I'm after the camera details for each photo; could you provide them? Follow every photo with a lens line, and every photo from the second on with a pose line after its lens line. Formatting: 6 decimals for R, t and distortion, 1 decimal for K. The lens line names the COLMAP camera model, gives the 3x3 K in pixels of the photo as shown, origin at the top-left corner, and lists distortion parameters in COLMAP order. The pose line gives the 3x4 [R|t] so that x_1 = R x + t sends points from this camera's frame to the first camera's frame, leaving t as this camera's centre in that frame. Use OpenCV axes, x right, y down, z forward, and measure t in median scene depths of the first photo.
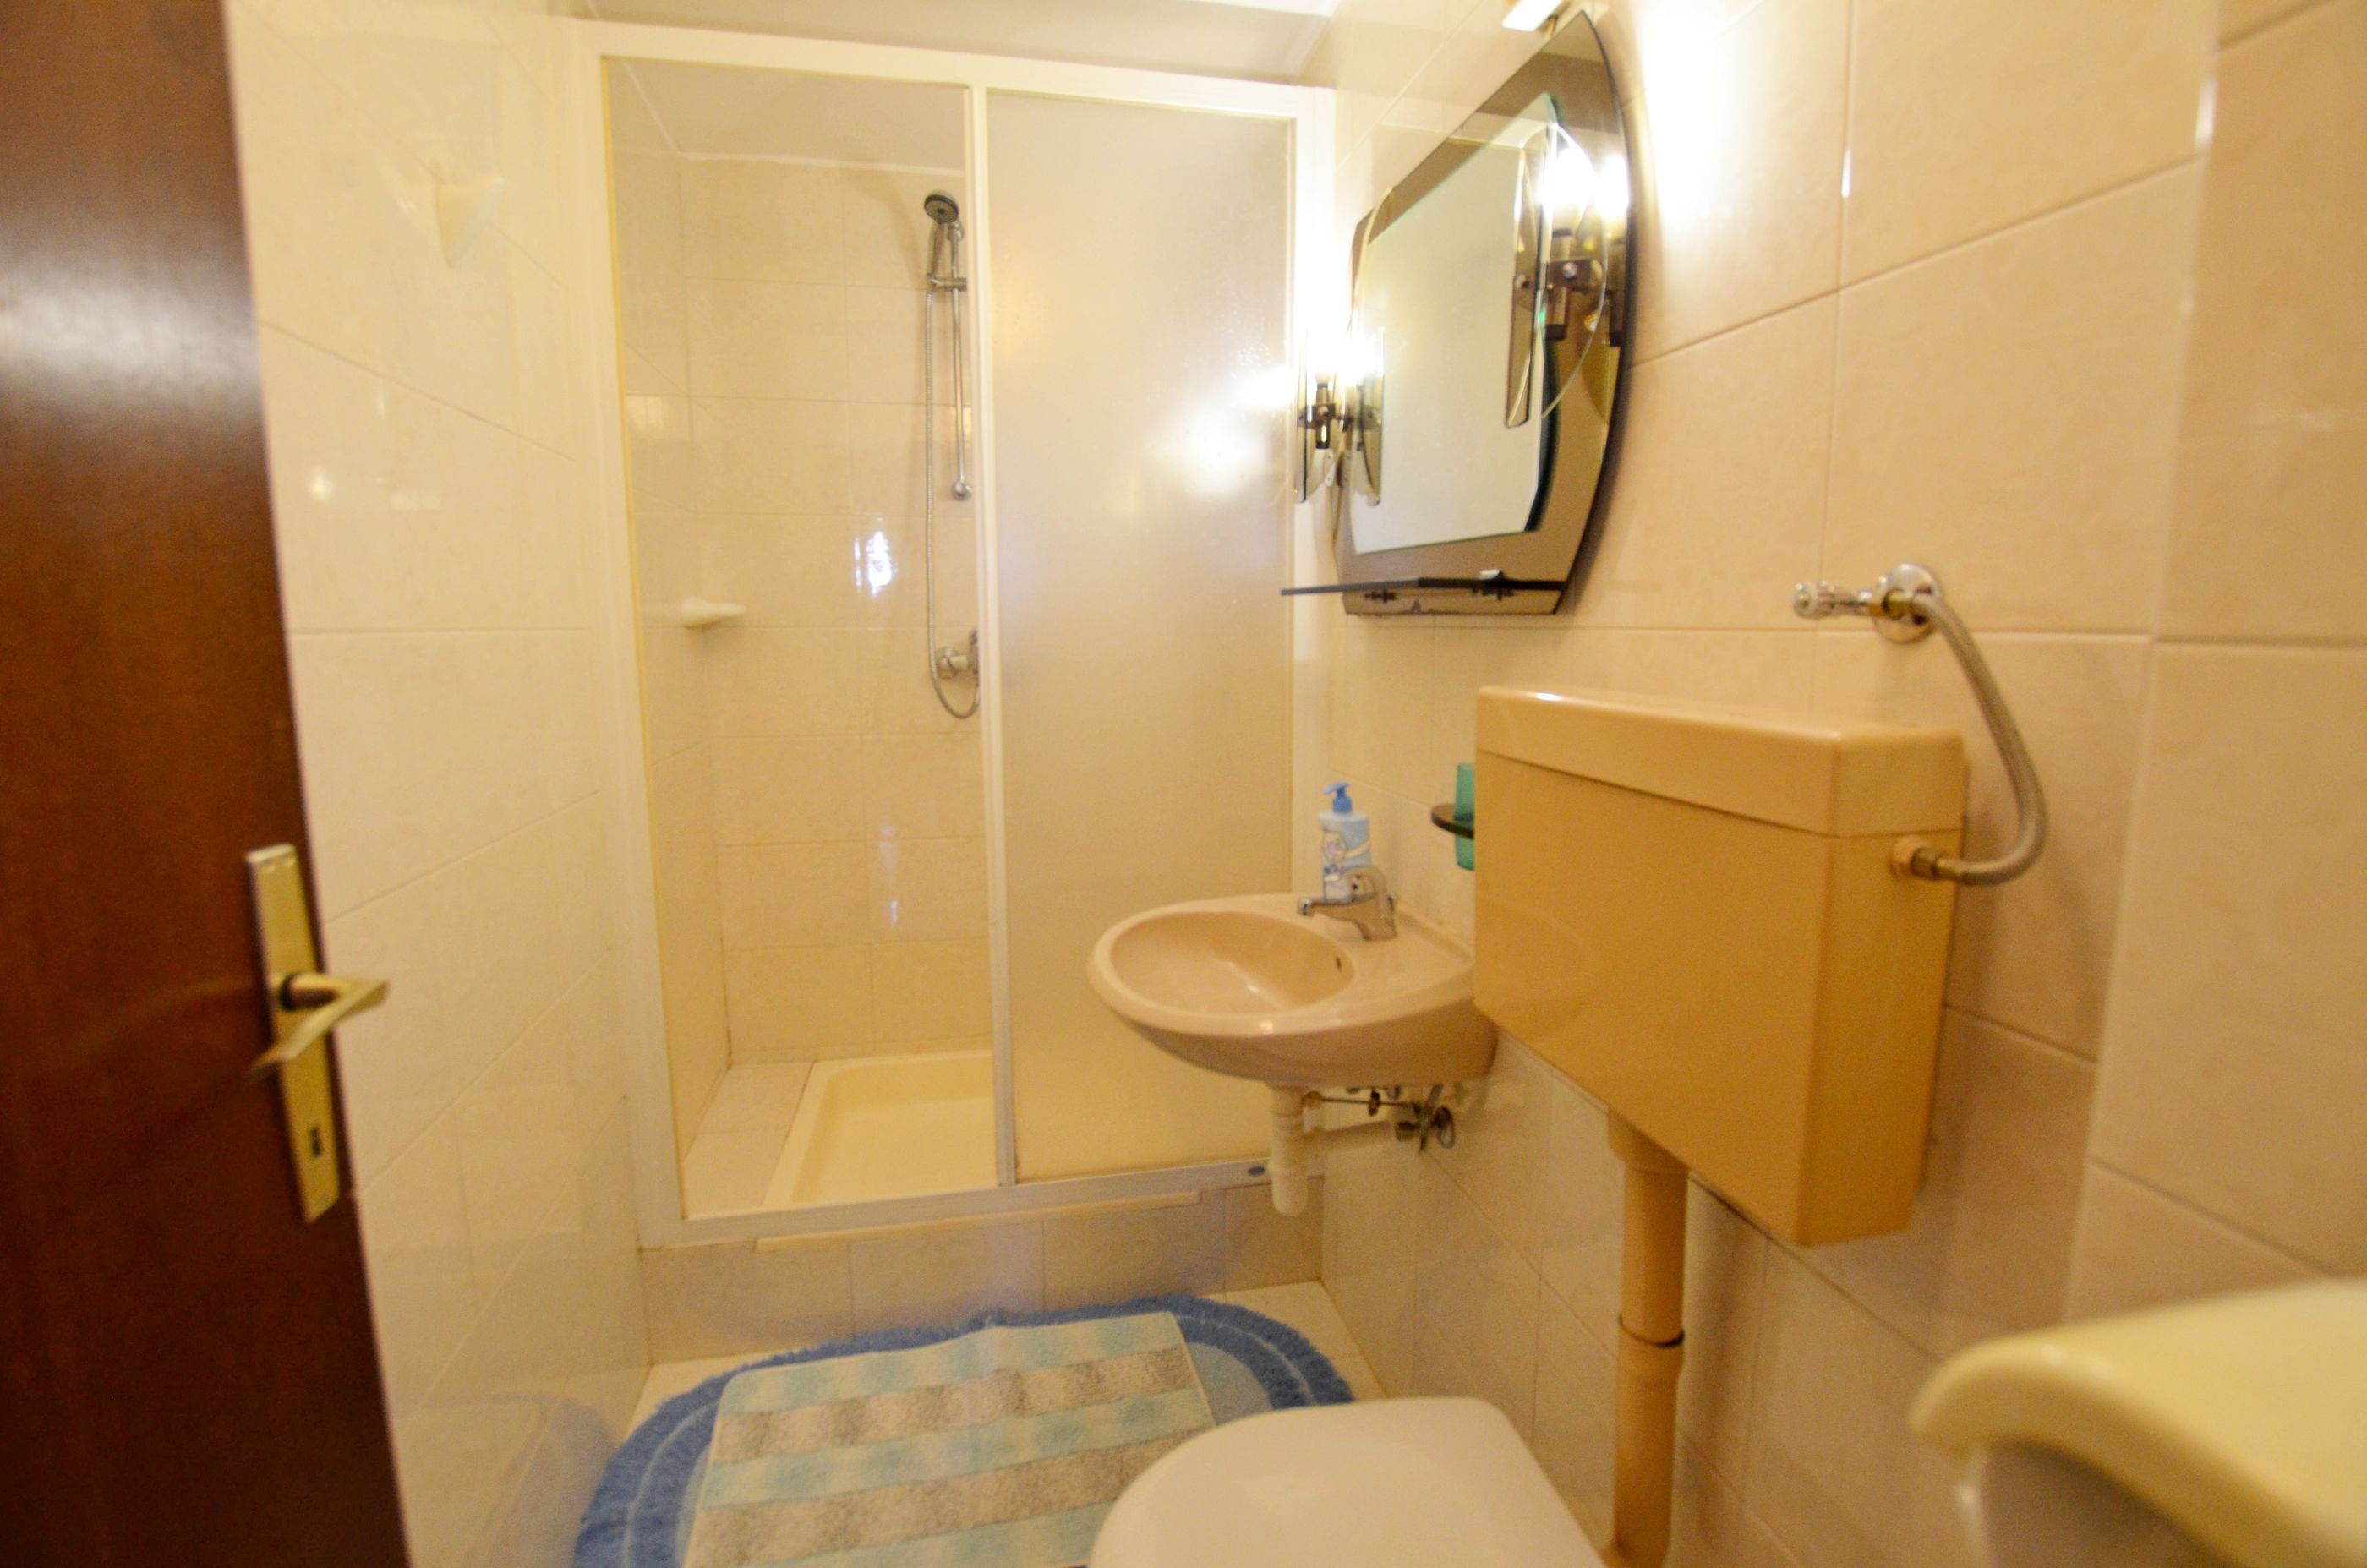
lens RADIAL K [[1058.9, 0, 1186.5], [0, 1058.9, 769.9], [0, 0, 1]] dist [-0.024834, 0.000488]
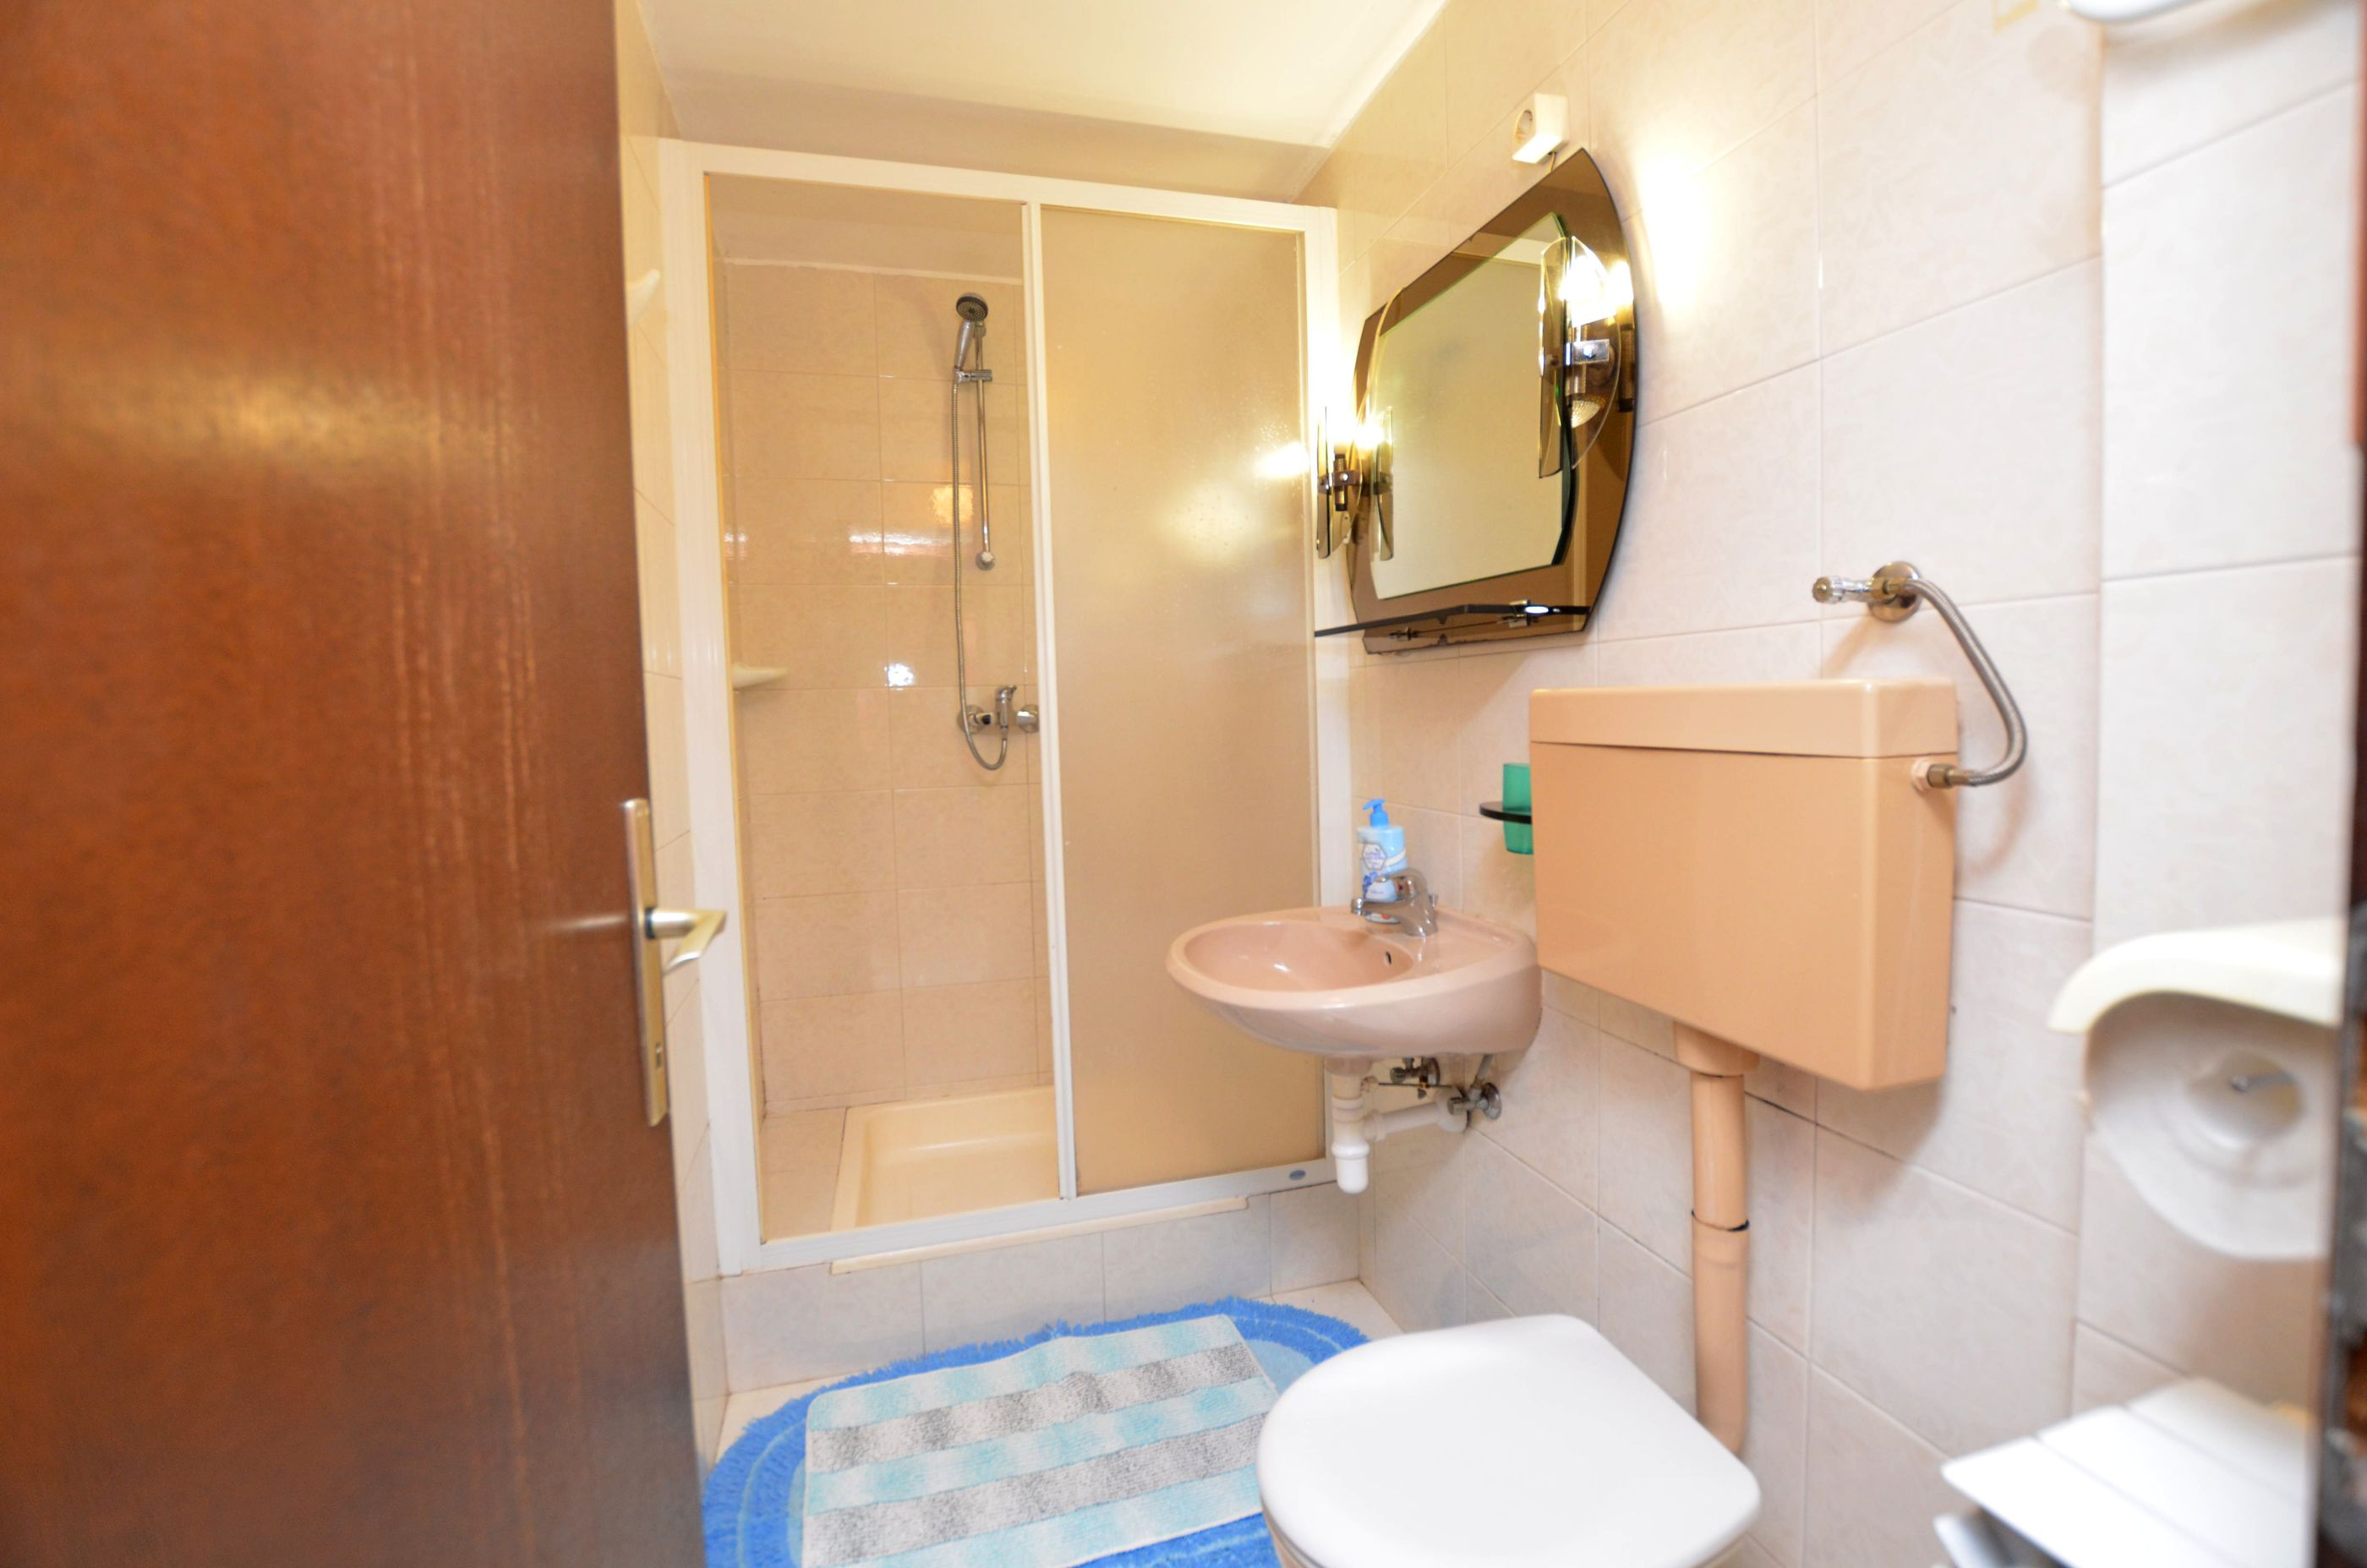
lens RADIAL K [[1041.6, 0, 1186.8], [0, 1041.6, 768.9], [0, 0, 1]] dist [-0.023260, 0.000405]
pose [[0.997377, -0.027898, 0.066791, -0.122508], [0.033132, 0.996356, -0.078589, 0.057518], [-0.064355, 0.080596, 0.994667, -0.085105]]
